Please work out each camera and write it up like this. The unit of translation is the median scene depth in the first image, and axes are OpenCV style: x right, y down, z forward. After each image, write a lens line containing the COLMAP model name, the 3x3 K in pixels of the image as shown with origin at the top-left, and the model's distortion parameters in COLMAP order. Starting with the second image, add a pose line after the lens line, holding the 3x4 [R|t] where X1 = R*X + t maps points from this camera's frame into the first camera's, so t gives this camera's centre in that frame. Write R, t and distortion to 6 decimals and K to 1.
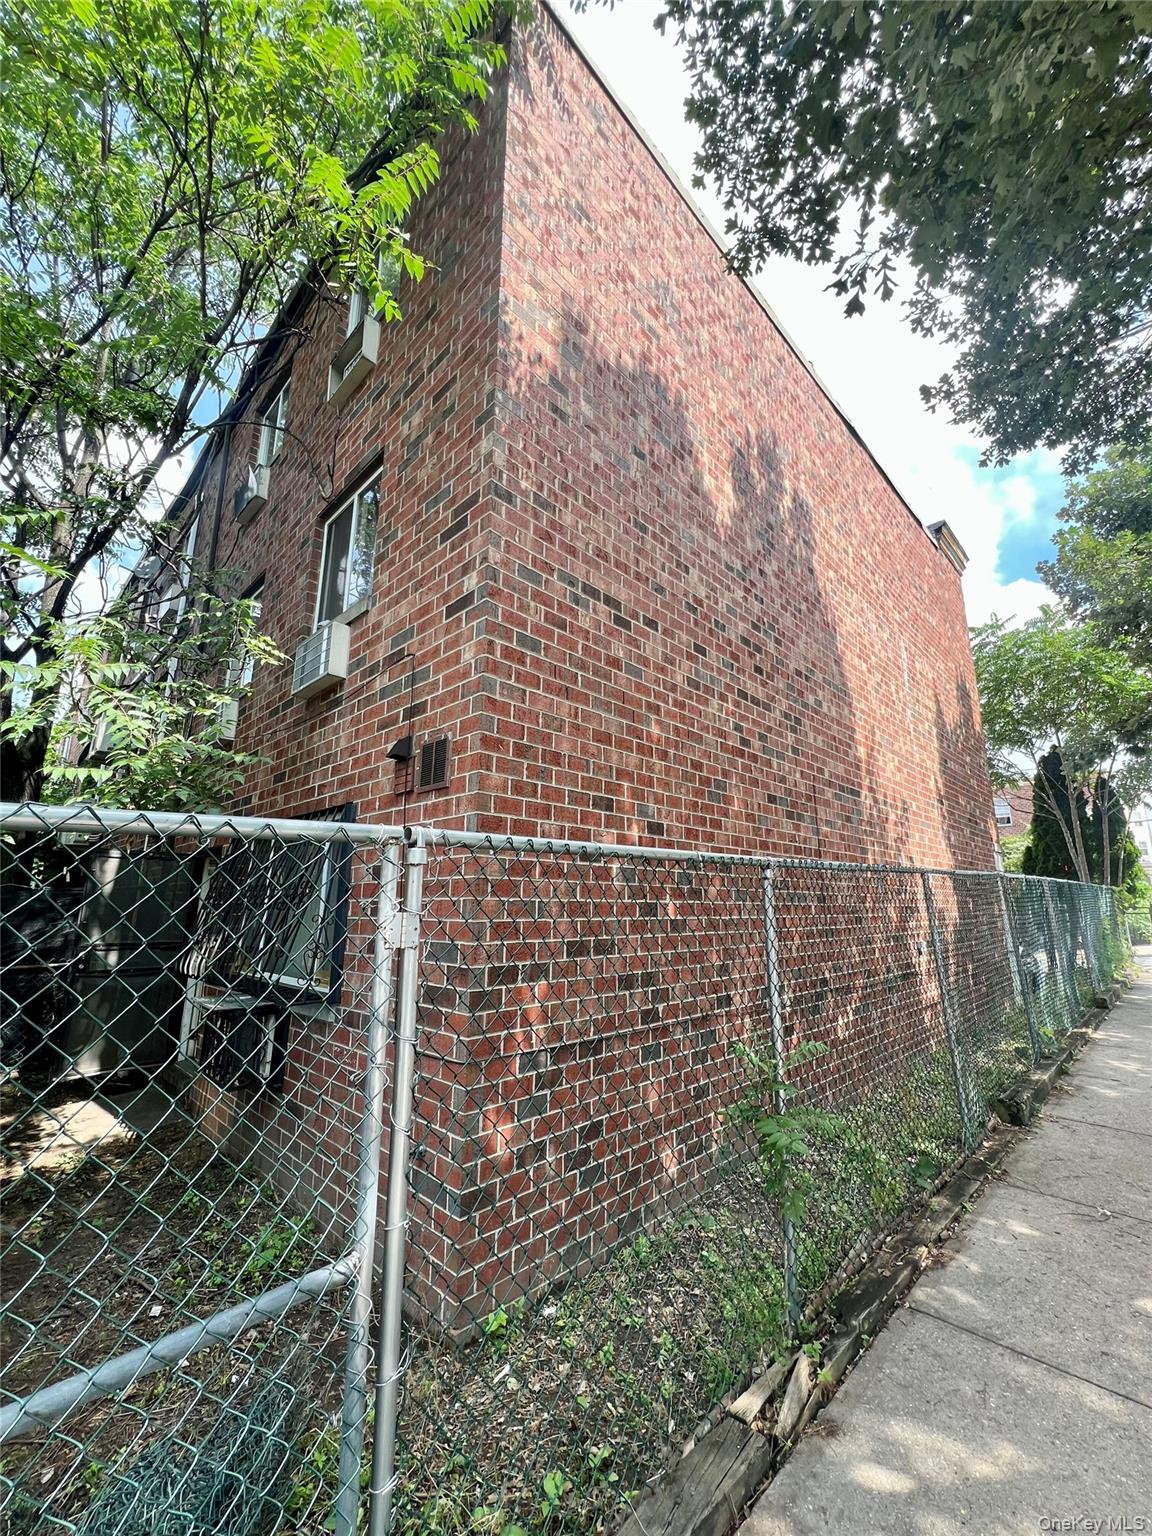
lens RADIAL K [[614.6, 0, 574.9], [0, 614.6, 767.5], [0, 0, 1]] dist [-0.001104, 0.000412]
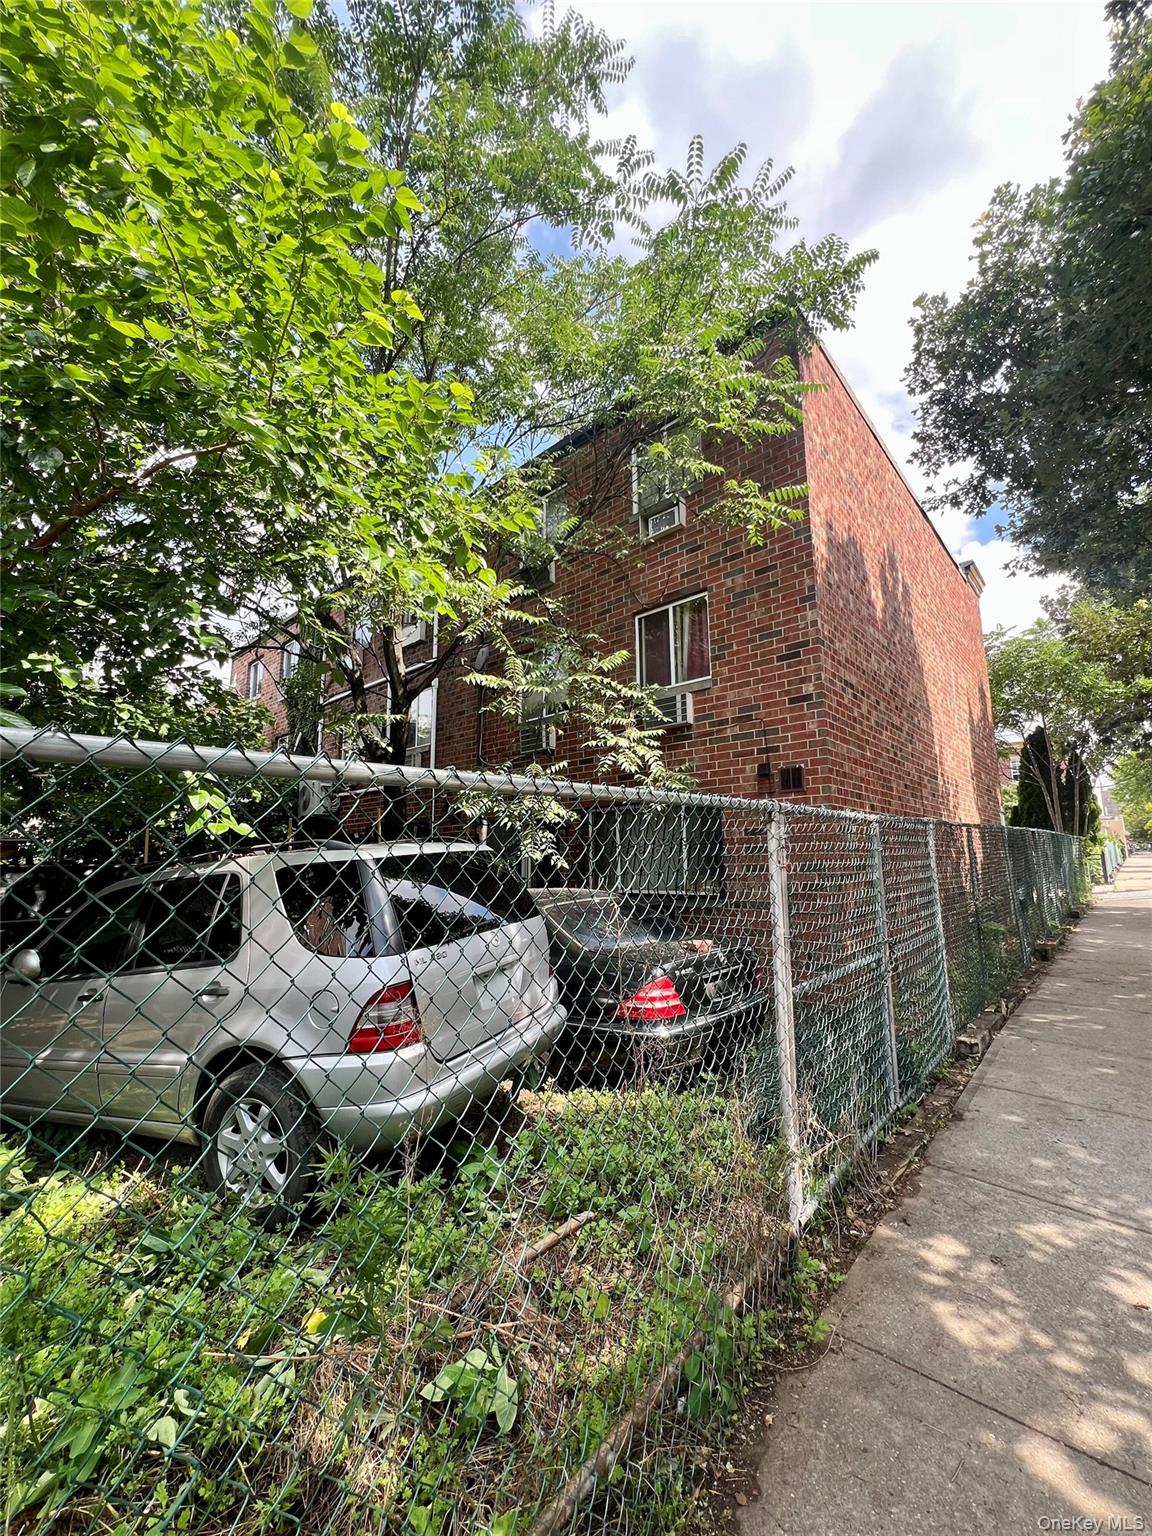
lens RADIAL K [[614.6, 0, 578.3], [0, 614.6, 765.5], [0, 0, 1]] dist [-0.001104, 0.000412]
pose [[0.998848, -0.006725, 0.047518, -0.282566], [0.003685, 0.997957, 0.063776, -0.050063], [-0.047850, -0.063527, 0.996832, -0.273168]]
